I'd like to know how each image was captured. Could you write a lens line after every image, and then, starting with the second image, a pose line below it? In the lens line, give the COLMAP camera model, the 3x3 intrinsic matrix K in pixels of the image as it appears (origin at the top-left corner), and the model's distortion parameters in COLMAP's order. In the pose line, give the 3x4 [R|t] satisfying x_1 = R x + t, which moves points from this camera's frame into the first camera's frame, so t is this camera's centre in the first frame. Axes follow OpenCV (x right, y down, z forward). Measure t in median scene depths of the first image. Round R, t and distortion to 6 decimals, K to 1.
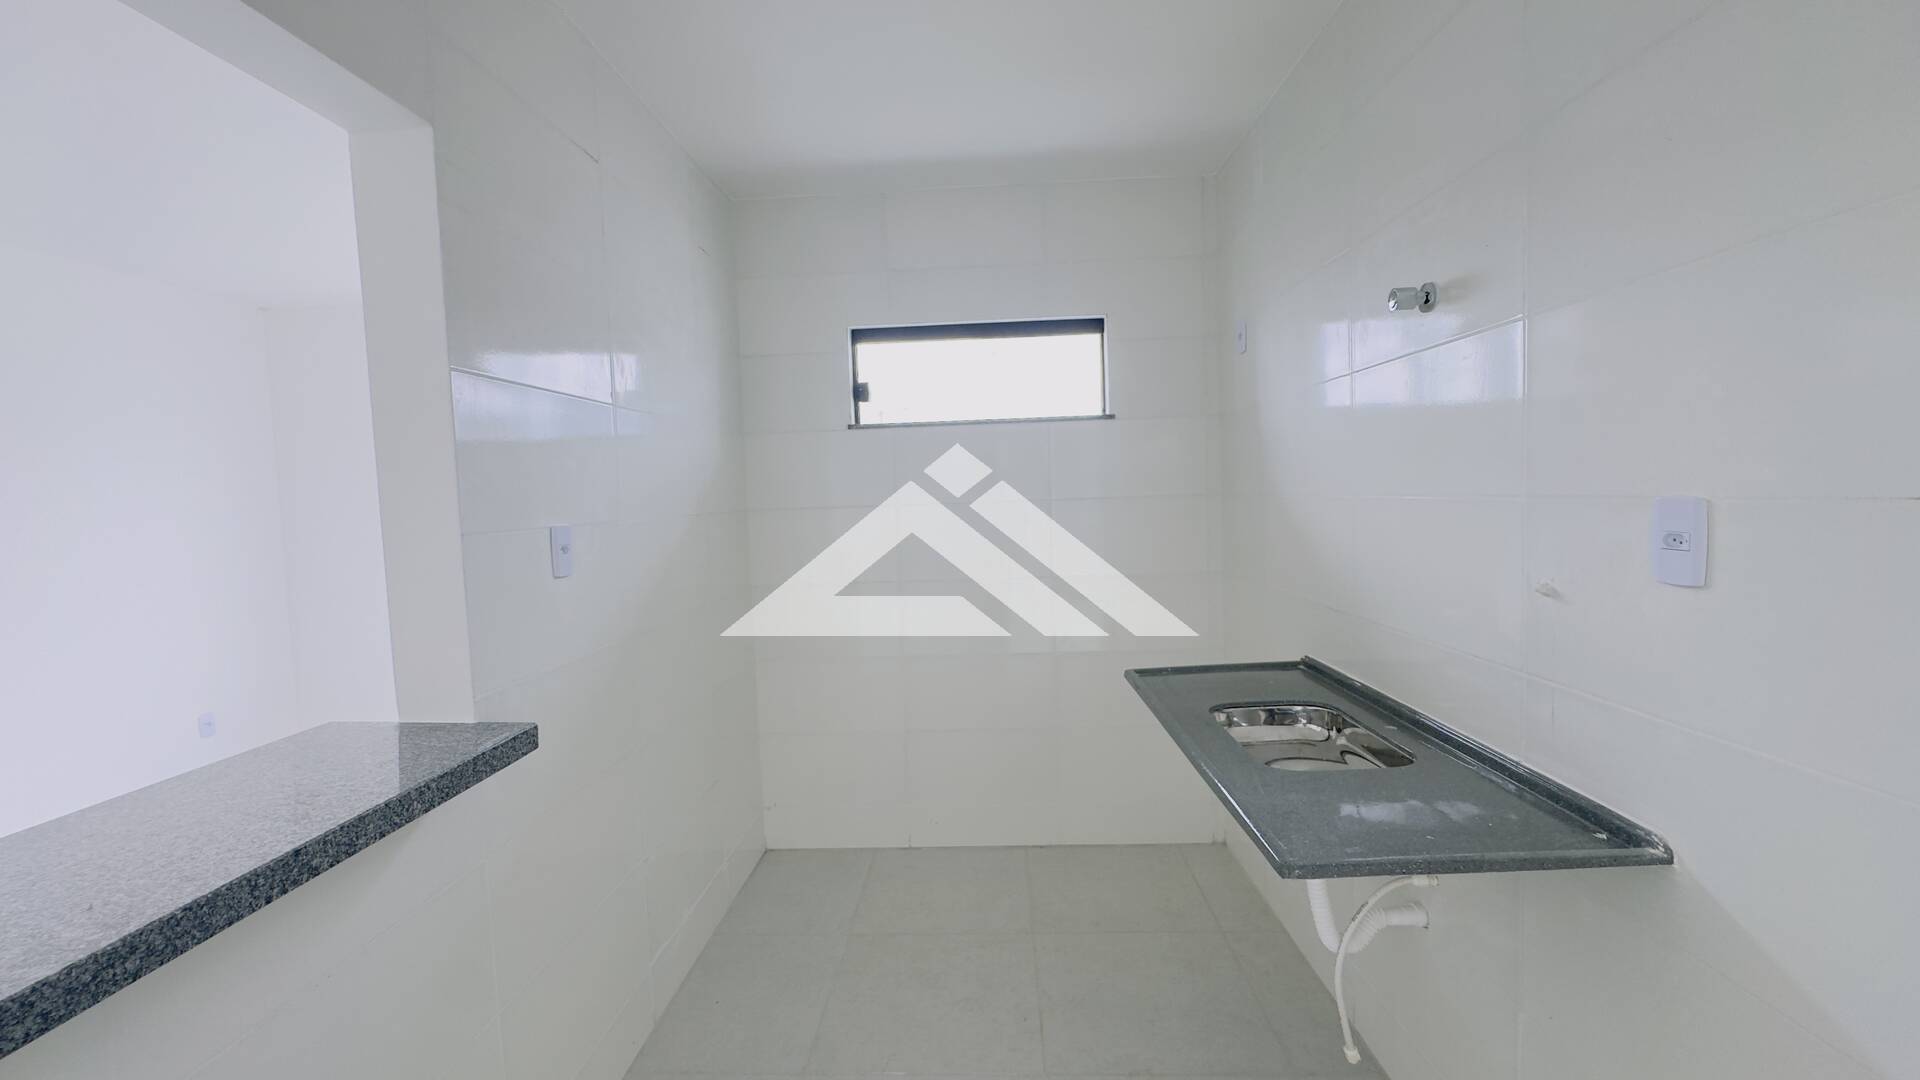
lens RADIAL K [[763.3, 0, 955.8], [0, 763.3, 537.1], [0, 0, 1]] dist [-0.001374, 0.000532]
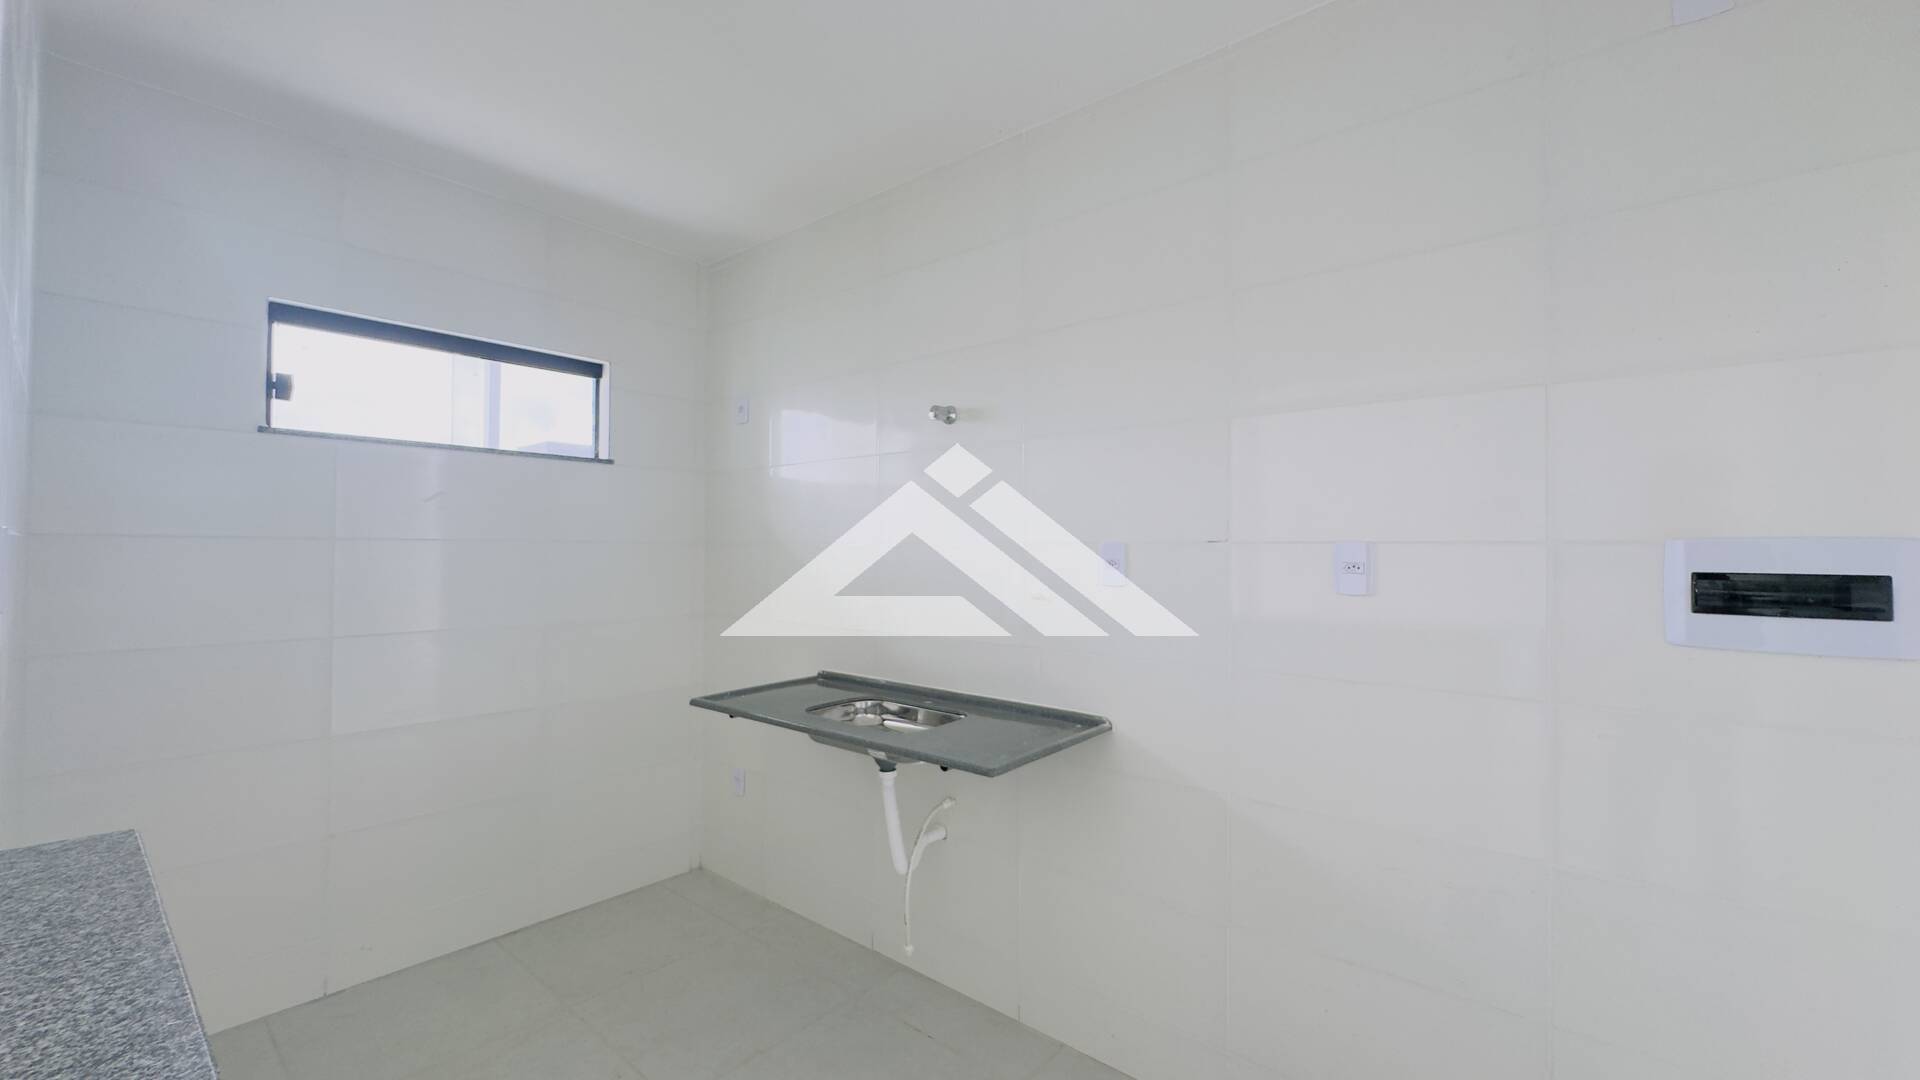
lens RADIAL K [[763.3, 0, 955.8], [0, 763.3, 537.1], [0, 0, 1]] dist [-0.001374, 0.000532]
pose [[0.617946, 0.052516, 0.784465, -0.326698], [0.016340, 0.996693, -0.079595, 0.031571], [-0.786051, 0.062003, 0.615045, 0.028824]]
